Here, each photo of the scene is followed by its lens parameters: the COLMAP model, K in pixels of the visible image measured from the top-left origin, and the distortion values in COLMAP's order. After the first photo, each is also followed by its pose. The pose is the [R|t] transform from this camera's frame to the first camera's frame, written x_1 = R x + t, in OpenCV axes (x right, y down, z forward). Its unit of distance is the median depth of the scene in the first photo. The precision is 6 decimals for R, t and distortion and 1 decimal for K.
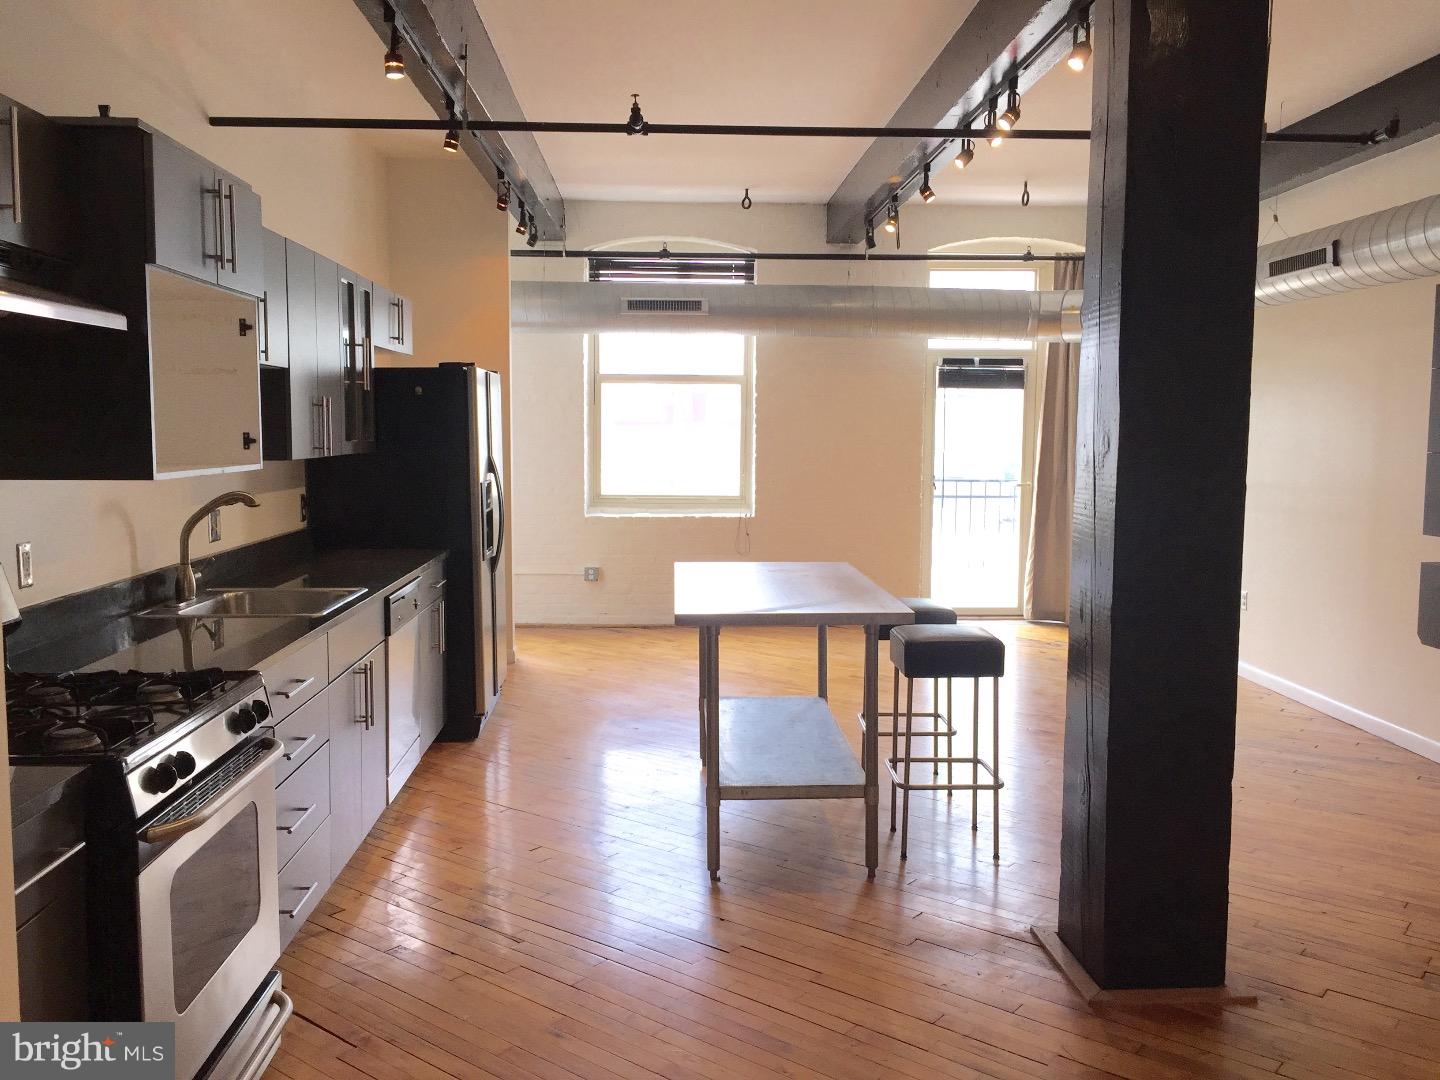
lens RADIAL K [[1265.8, 0, 734.5], [0, 1265.8, 543.2], [0, 0, 1]] dist [0.057236, -0.065229]
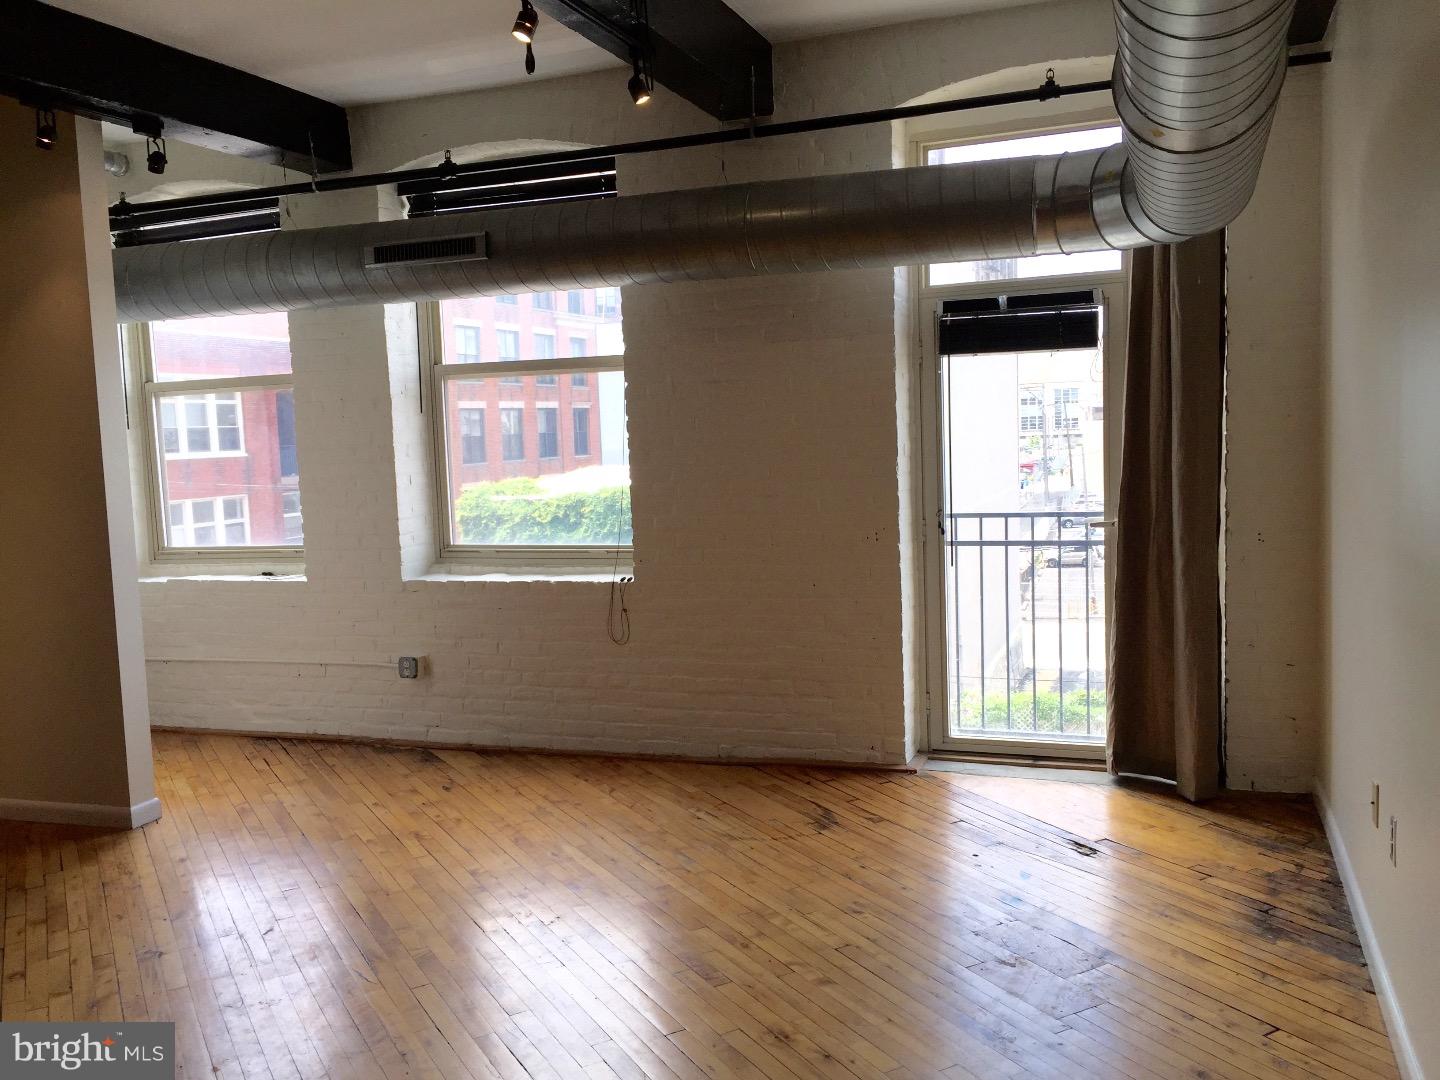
lens RADIAL K [[1265.8, 0, 717.6], [0, 1265.8, 545.5], [0, 0, 1]] dist [0.057236, -0.065229]
pose [[0.914959, -0.003654, -0.403529, 0.303447], [0.005253, 0.999982, 0.002856, -0.040298], [0.403512, -0.004733, 0.914962, 0.449455]]
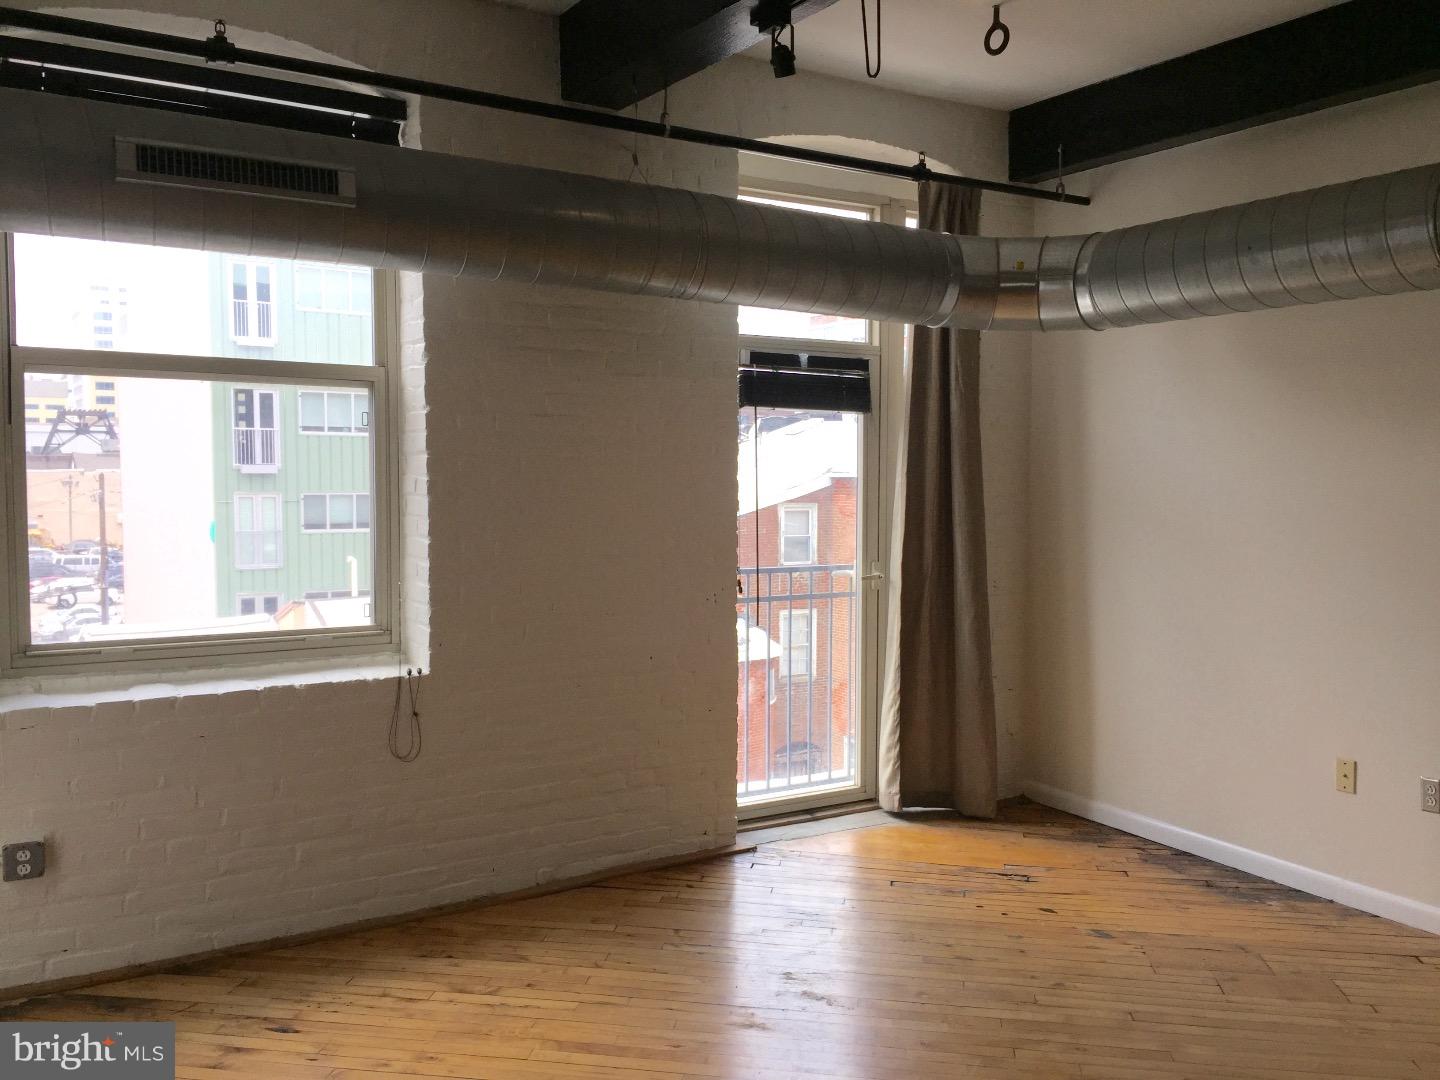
lens RADIAL K [[1265.8, 0, 723.5], [0, 1265.8, 546.8], [0, 0, 1]] dist [0.057236, -0.065229]
pose [[0.869383, -0.030168, 0.493218, -0.116082], [0.042956, 0.998970, -0.014615, -0.055815], [-0.492269, 0.033893, 0.869783, 0.545347]]
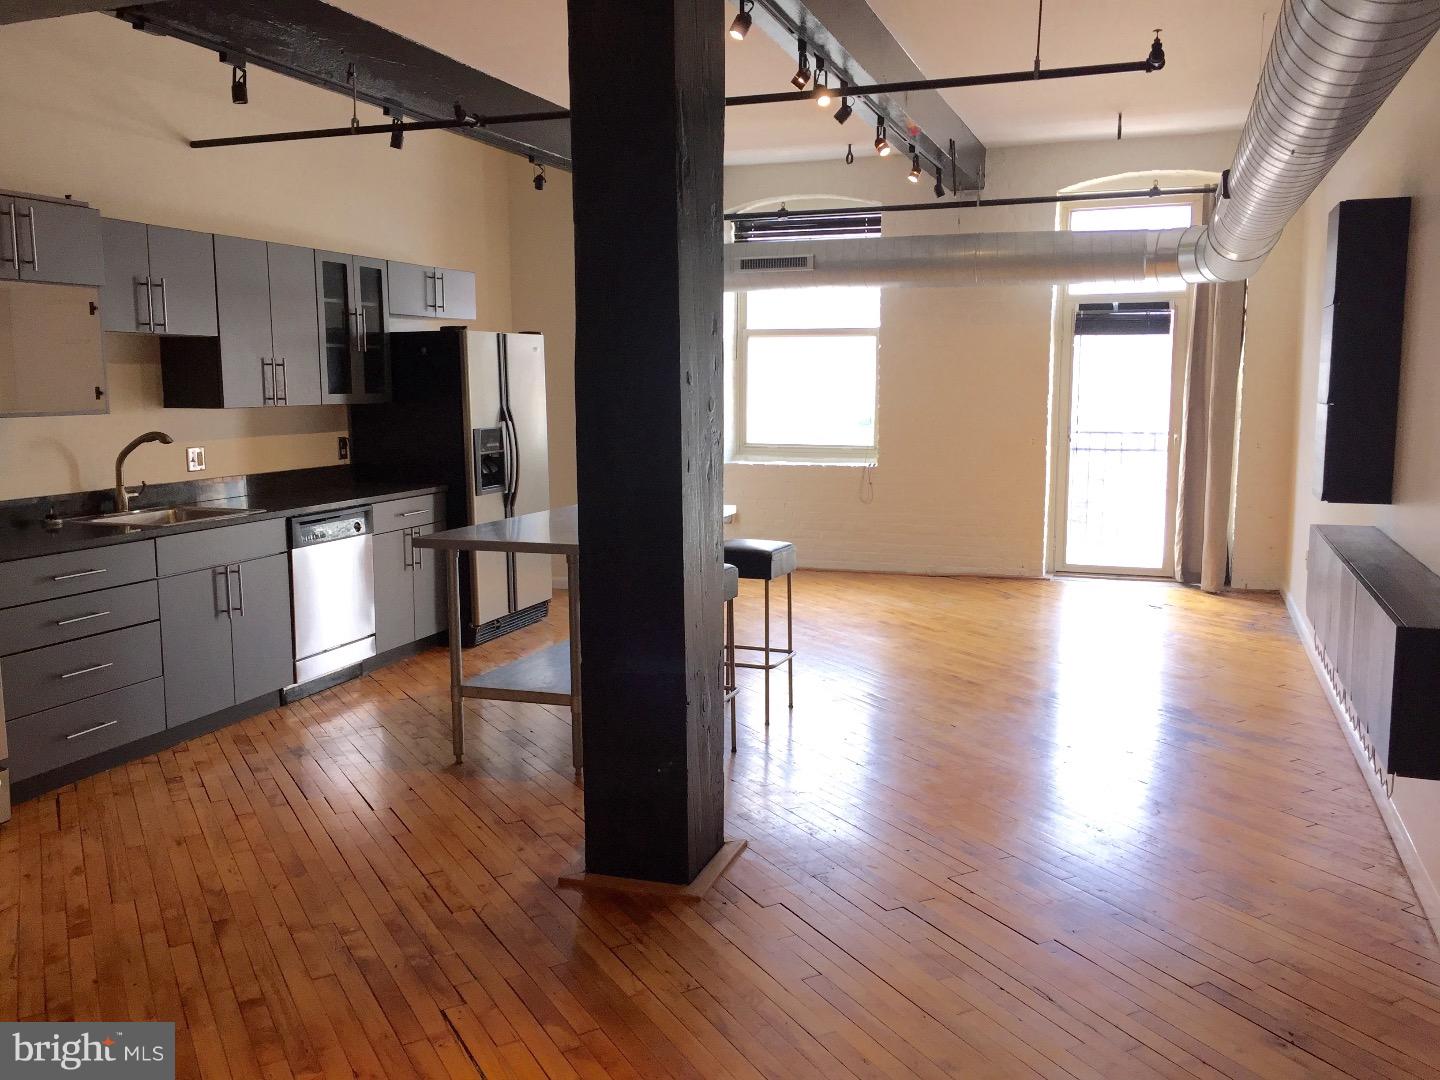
lens RADIAL K [[1265.8, 0, 719.1], [0, 1265.8, 550.5], [0, 0, 1]] dist [0.057236, -0.065229]
pose [[0.919231, 0.044139, -0.391237, 0.302193], [-0.027434, 0.998461, 0.048187, 0.001168], [0.392762, -0.033562, 0.919028, 0.004990]]
